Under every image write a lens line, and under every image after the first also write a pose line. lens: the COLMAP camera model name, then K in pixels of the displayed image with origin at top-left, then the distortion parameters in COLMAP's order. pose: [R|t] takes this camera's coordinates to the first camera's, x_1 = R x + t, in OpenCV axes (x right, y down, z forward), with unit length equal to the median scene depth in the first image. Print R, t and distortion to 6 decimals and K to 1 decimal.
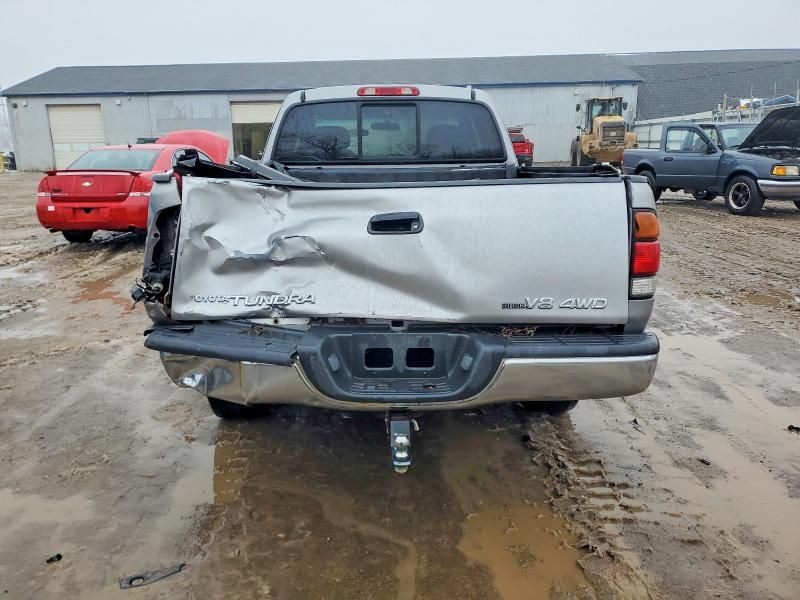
lens RADIAL K [[631.7, 0, 401.7], [0, 631.7, 300.9], [0, 0, 1]] dist [-0.001873, 0.013552]
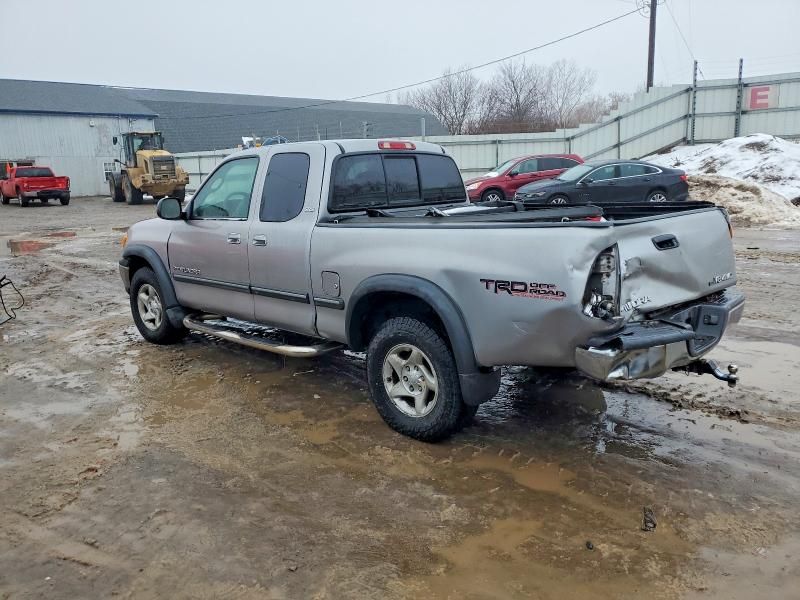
lens RADIAL K [[631.7, 0, 400.4], [0, 631.7, 301.8], [0, 0, 1]] dist [-0.001873, 0.013552]
pose [[0.685415, -0.152600, 0.711982, -0.168222], [0.183489, 0.982436, 0.033924, -0.016329], [-0.704654, 0.107389, 0.701377, 0.039145]]
